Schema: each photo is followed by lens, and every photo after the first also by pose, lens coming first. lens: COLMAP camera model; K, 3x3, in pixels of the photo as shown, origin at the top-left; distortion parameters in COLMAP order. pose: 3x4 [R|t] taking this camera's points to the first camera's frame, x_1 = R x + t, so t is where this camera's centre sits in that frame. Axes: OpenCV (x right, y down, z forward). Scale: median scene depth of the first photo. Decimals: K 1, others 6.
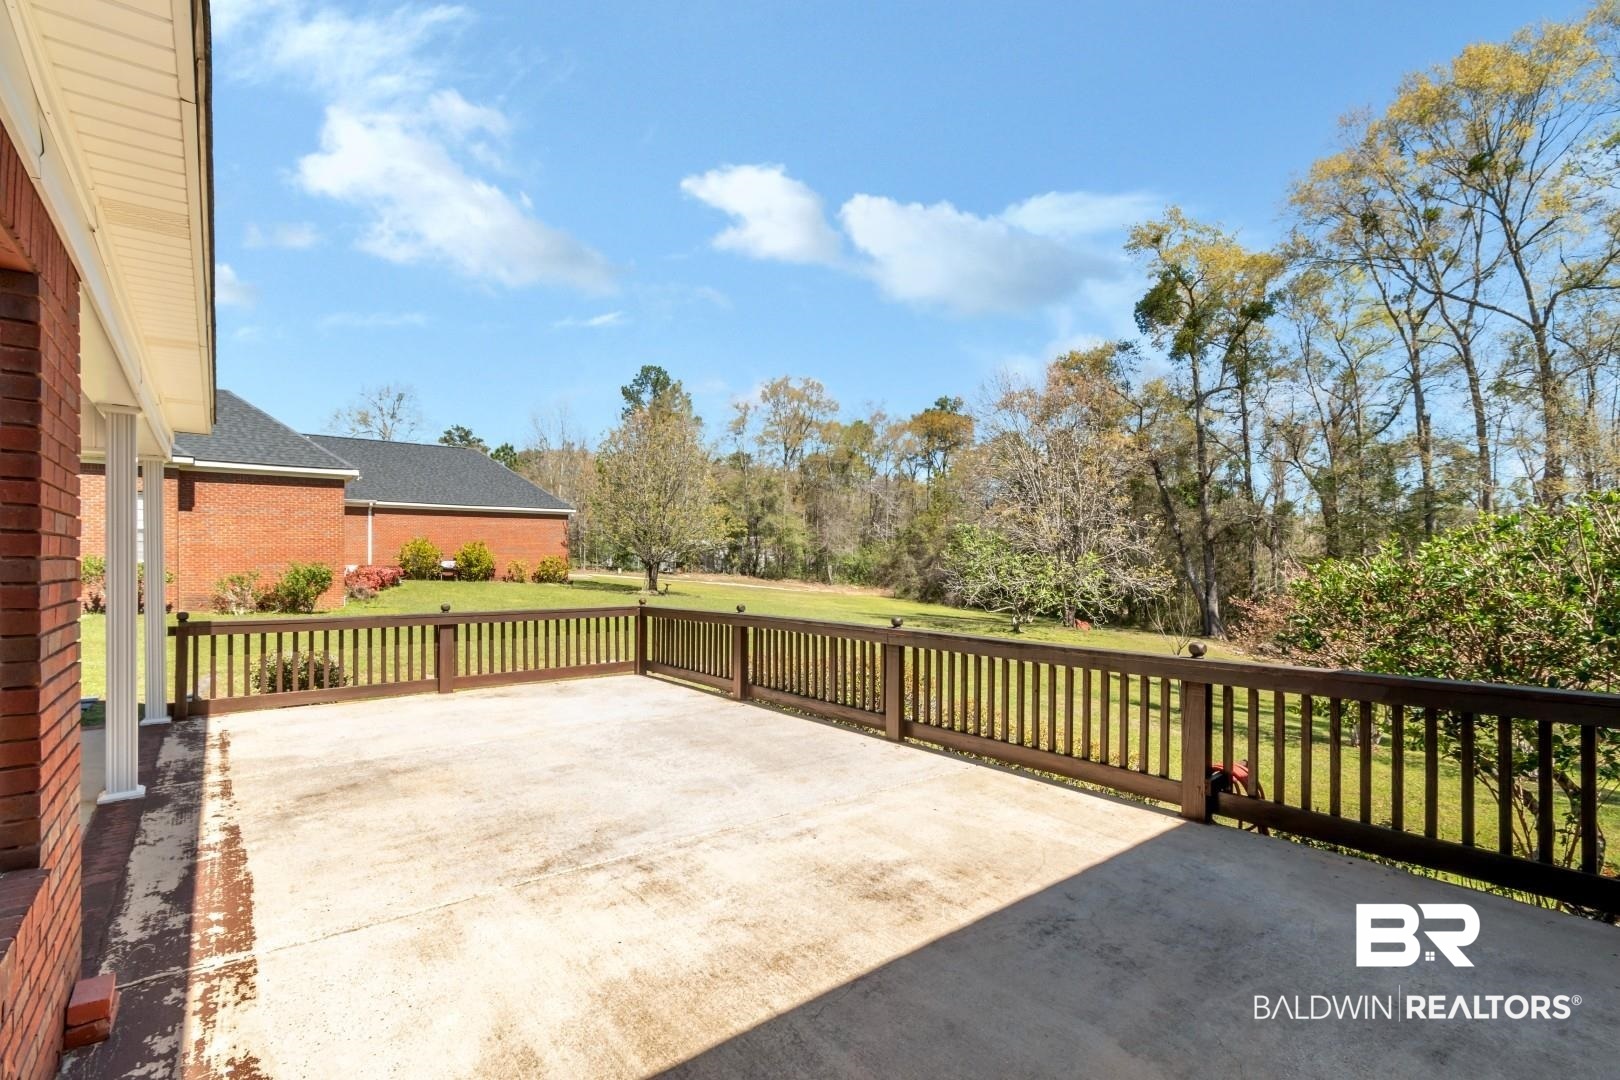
lens RADIAL K [[737.3, 0, 817.6], [0, 737.3, 561.8], [0, 0, 1]] dist [0.002268, -0.000276]
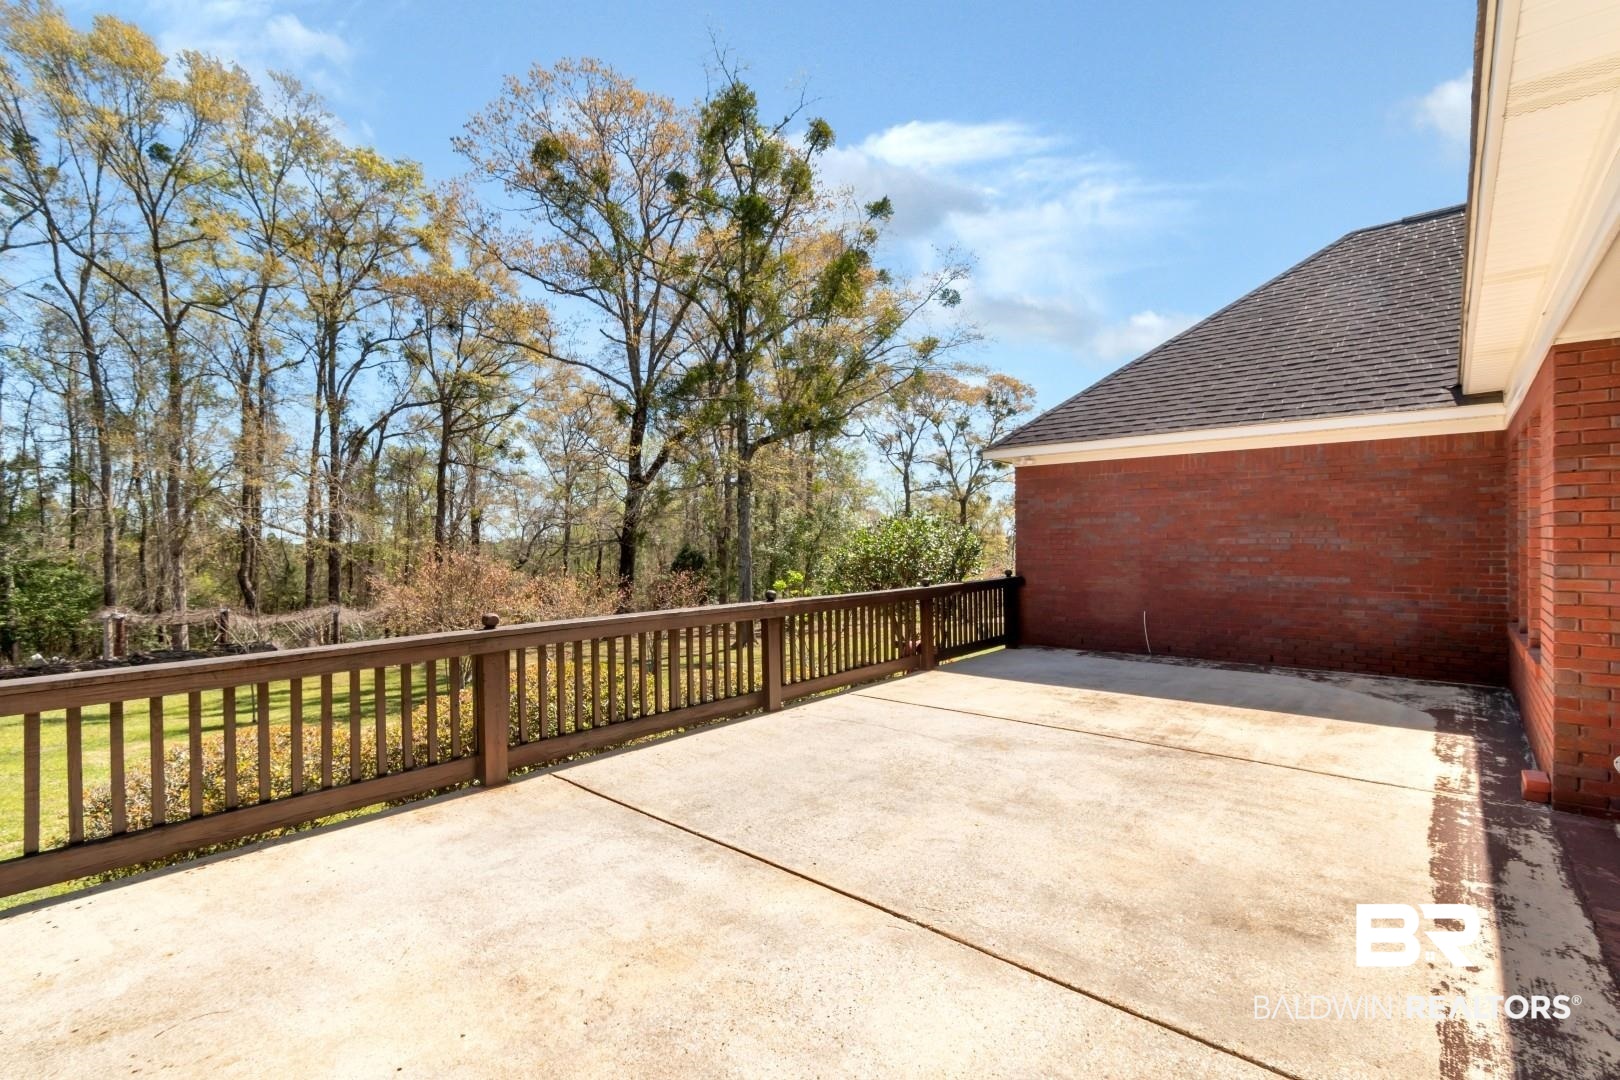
lens RADIAL K [[715.1, 0, 814.0], [0, 715.1, 536.4], [0, 0, 1]] dist [0.001562, -0.000290]
pose [[-0.163758, 0.007996, 0.986468, -0.203626], [0.007865, 0.999946, -0.006800, 0.001542], [-0.986469, 0.006645, -0.163812, 0.253178]]
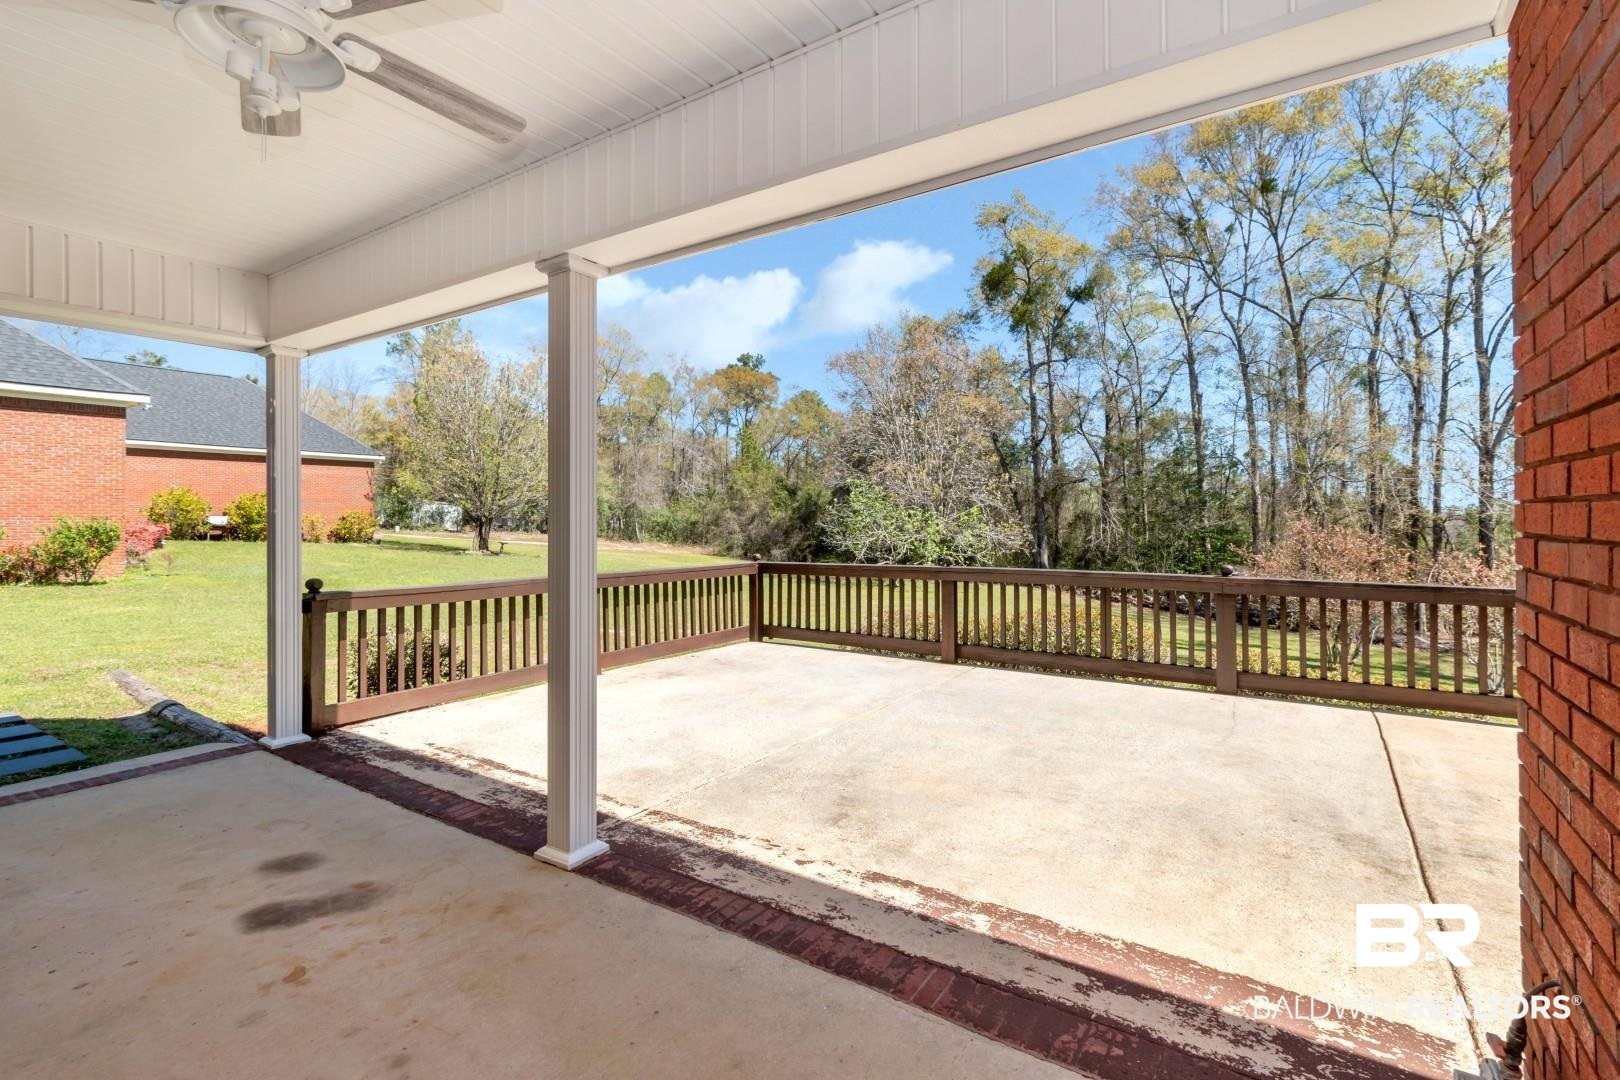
lens RADIAL K [[744.3, 0, 807.4], [0, 744.3, 513.4], [0, 0, 1]] dist [0.003953, 0.000239]
pose [[0.957106, 0.001840, 0.289734, -0.160975], [0.000478, 0.999968, -0.007932, 0.003306], [-0.289739, 0.007731, 0.957074, 0.051582]]
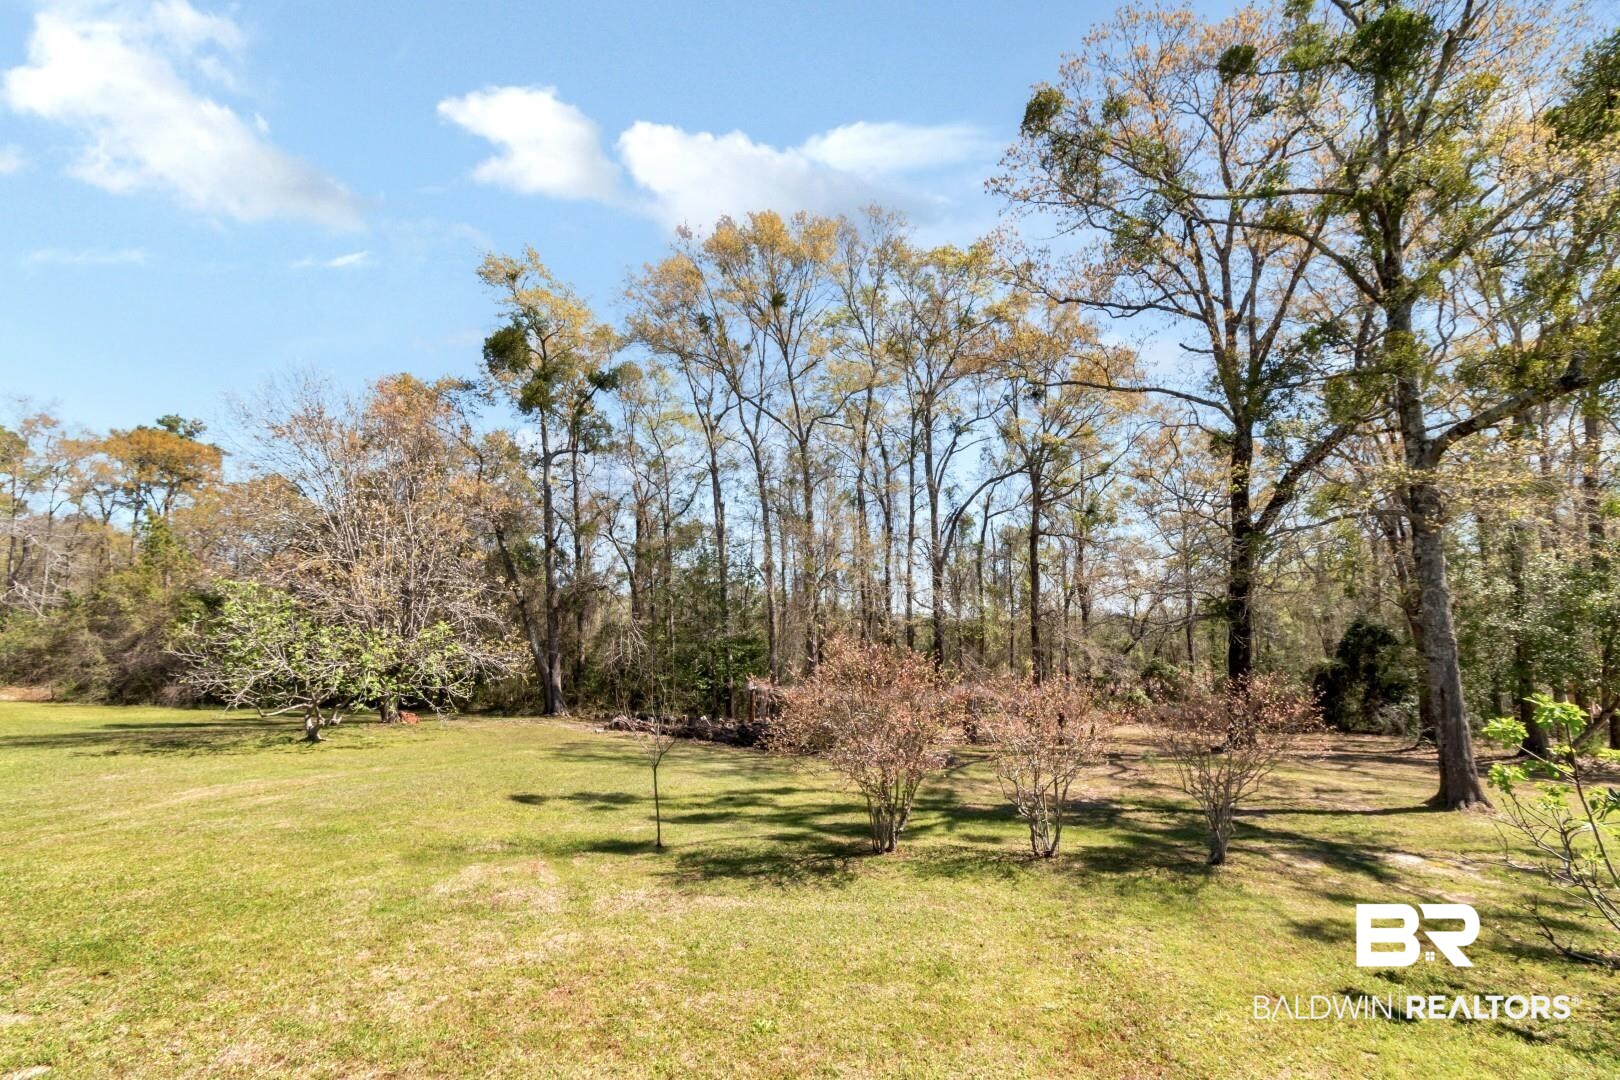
lens RADIAL K [[729.8, 0, 825.0], [0, 729.8, 542.1], [0, 0, 1]] dist [0.001751, 0.000018]
pose [[0.610947, 0.075647, 0.788049, 0.012470], [0.023171, 0.993289, -0.113312, 0.000139], [-0.791333, 0.087488, 0.605094, 0.219602]]
